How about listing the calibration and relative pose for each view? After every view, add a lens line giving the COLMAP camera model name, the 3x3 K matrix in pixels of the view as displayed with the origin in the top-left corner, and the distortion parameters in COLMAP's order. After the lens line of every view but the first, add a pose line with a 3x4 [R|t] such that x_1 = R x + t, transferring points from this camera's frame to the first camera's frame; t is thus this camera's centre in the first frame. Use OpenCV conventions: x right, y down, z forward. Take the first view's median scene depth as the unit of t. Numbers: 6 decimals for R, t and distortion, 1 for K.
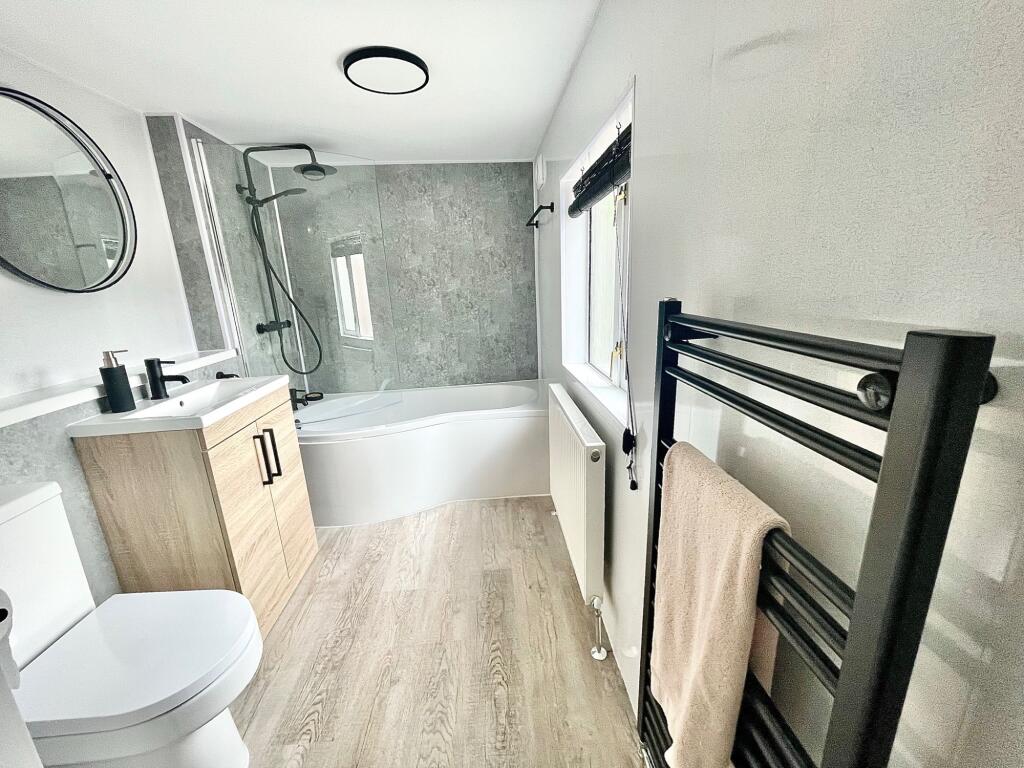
lens RADIAL K [[414.4, 0, 510.3], [0, 414.4, 388.1], [0, 0, 1]] dist [-0.004638, 0.002156]
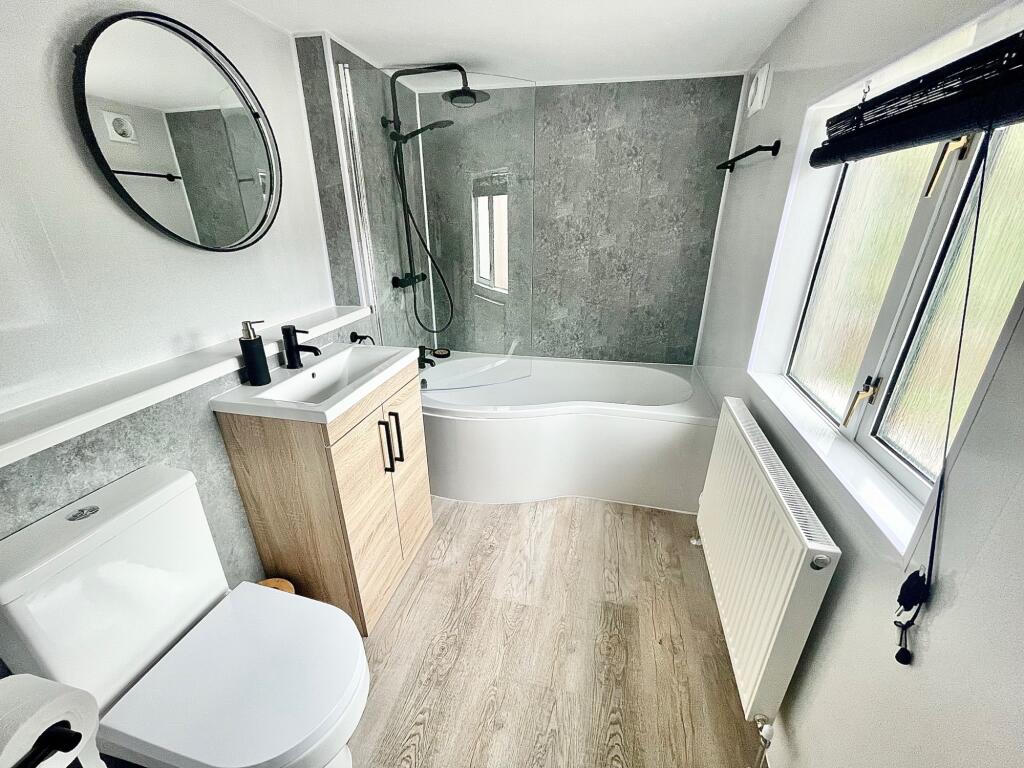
lens RADIAL K [[414.4, 0, 510.7], [0, 414.4, 385.0], [0, 0, 1]] dist [-0.004638, 0.002156]
pose [[0.956196, 0.150475, -0.251092, -0.100931], [-0.111437, 0.980295, 0.163104, -0.119117], [0.270688, -0.127978, 0.954122, 0.175526]]
